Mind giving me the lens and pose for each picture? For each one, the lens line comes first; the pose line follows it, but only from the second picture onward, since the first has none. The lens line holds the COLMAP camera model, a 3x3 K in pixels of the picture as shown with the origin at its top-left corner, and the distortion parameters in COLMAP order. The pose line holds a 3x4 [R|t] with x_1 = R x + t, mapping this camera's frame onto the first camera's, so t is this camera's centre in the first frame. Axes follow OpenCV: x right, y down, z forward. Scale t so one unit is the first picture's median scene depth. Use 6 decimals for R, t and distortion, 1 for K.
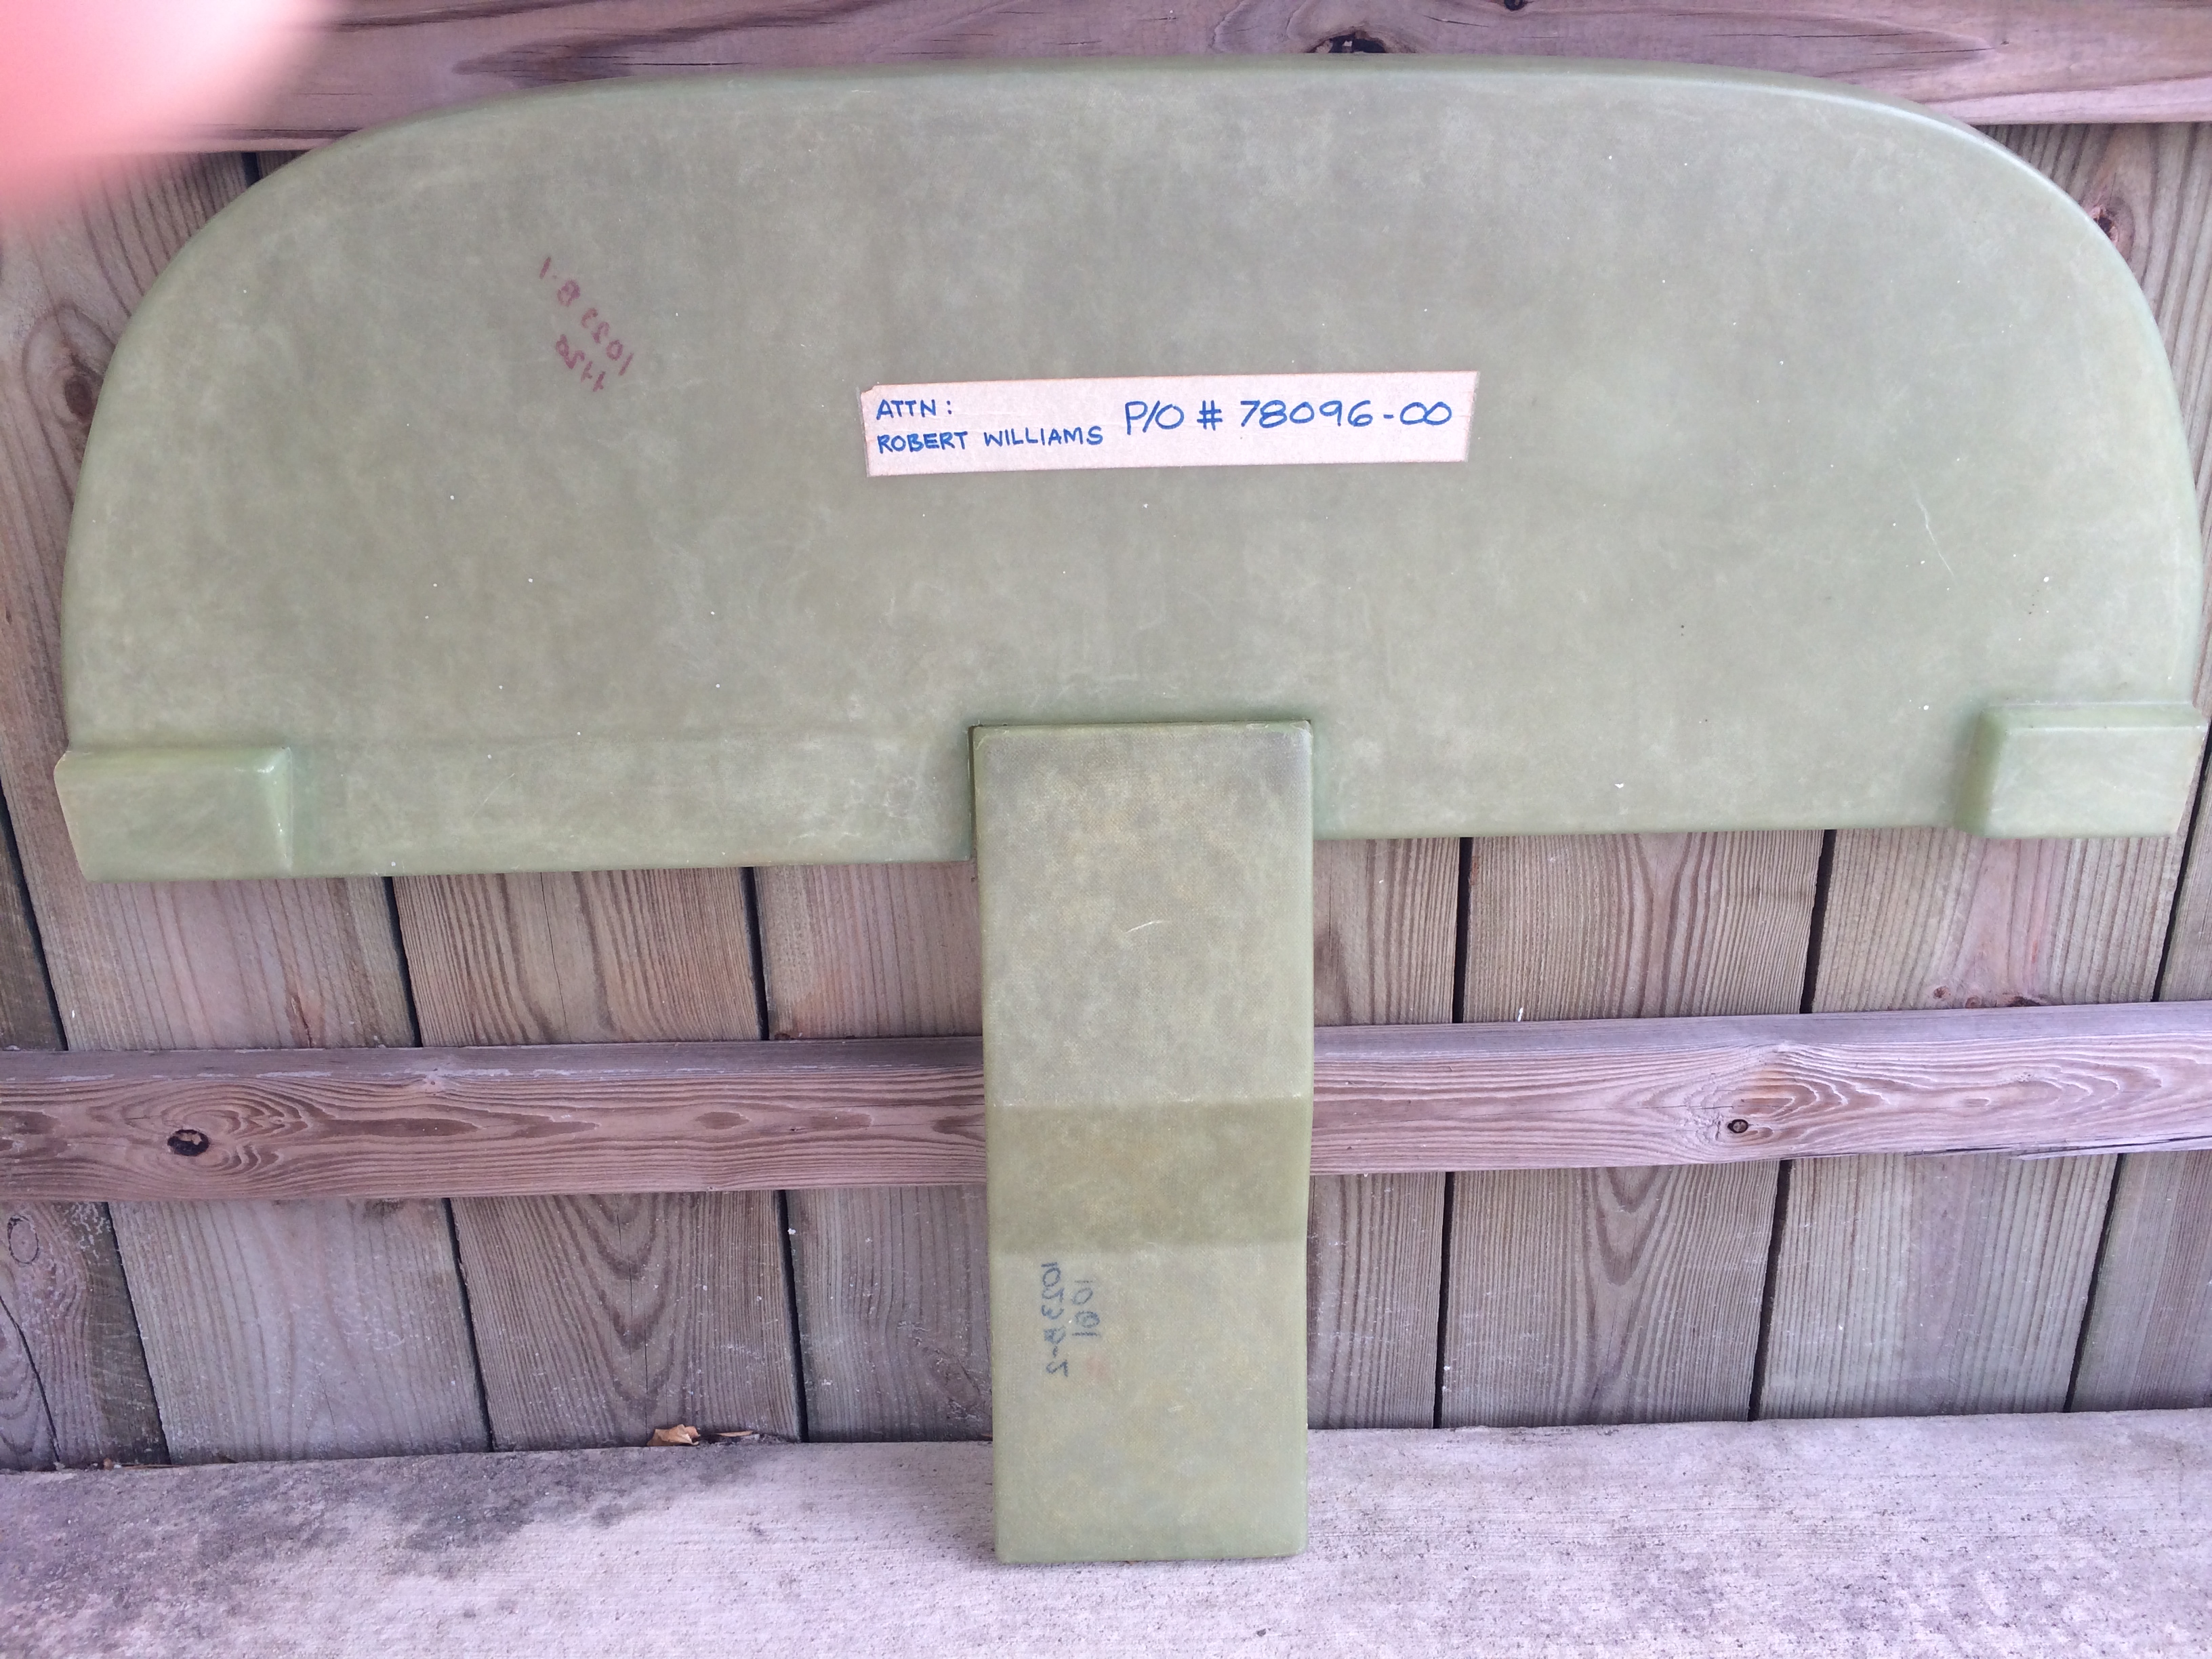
lens RADIAL K [[1937.4, 0, 1114.3], [0, 1937.4, 818.7], [0, 0, 1]] dist [0.064535, -0.107703]
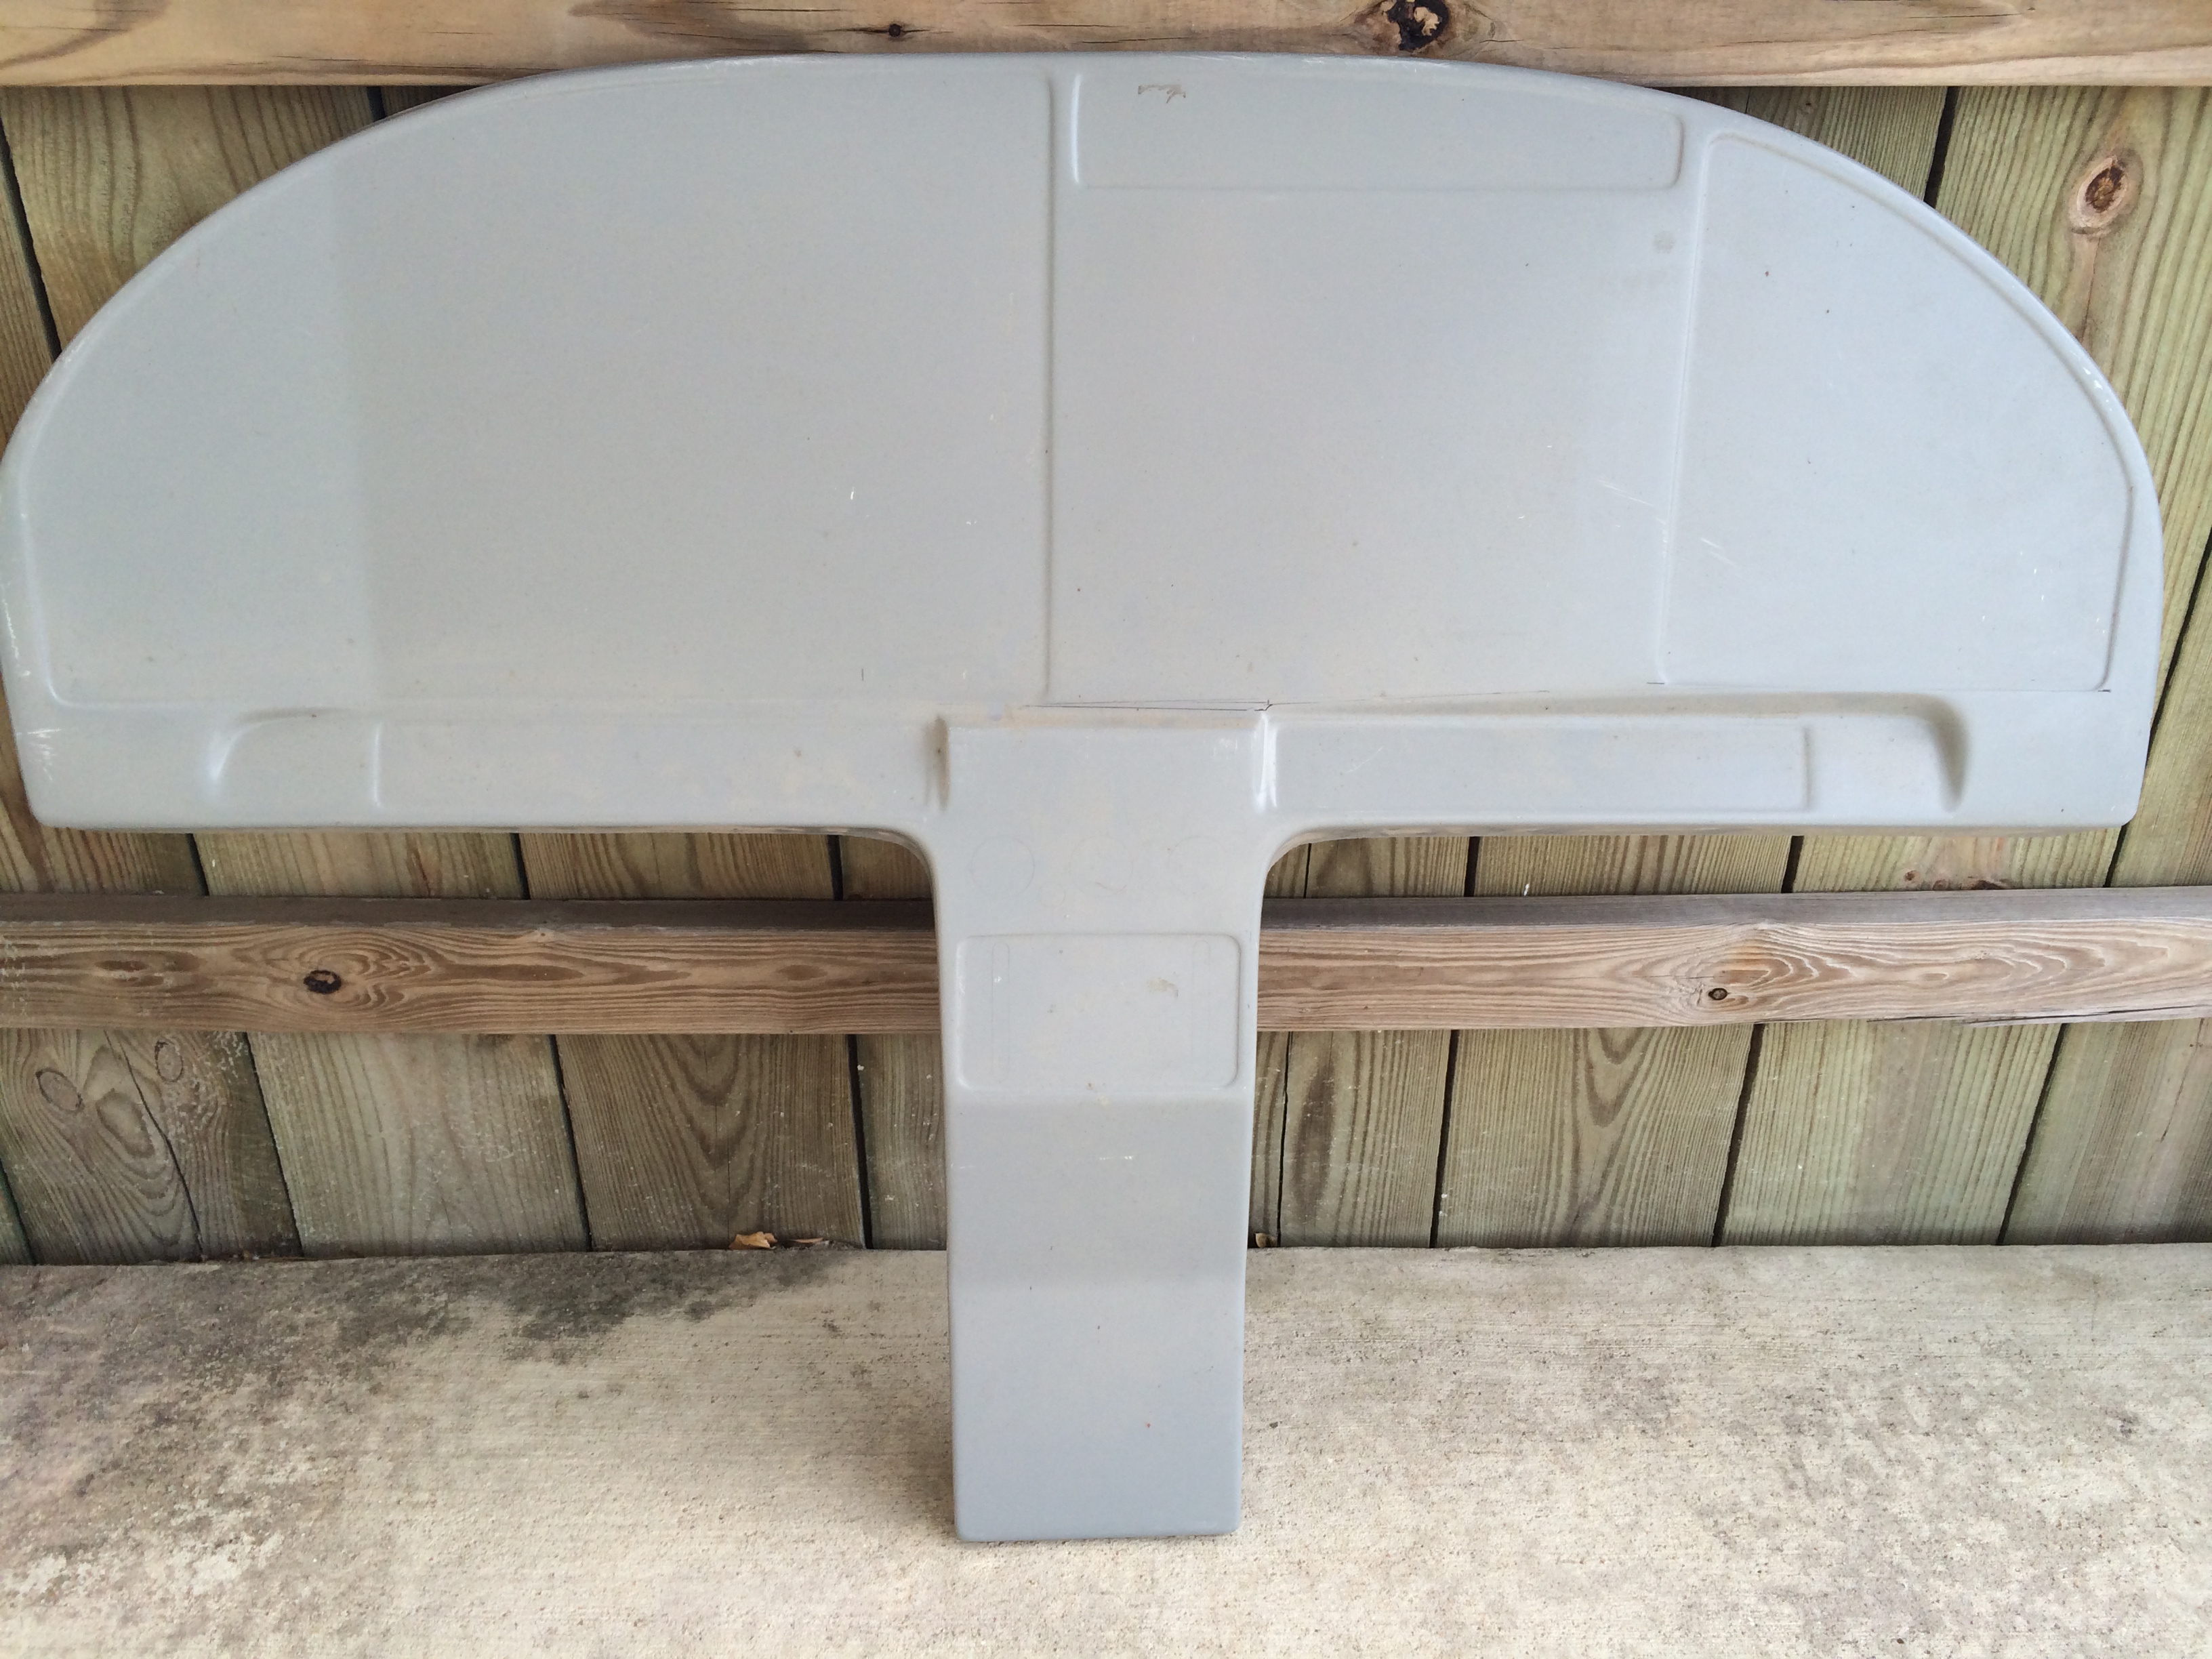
lens RADIAL K [[1937.4, 0, 1127.3], [0, 1937.4, 826.0], [0, 0, 1]] dist [0.064535, -0.107703]
pose [[0.999691, 0.024257, 0.005499, -0.023697], [-0.024744, 0.992354, 0.120922, -0.063418], [-0.002524, -0.121021, 0.992647, -0.085211]]
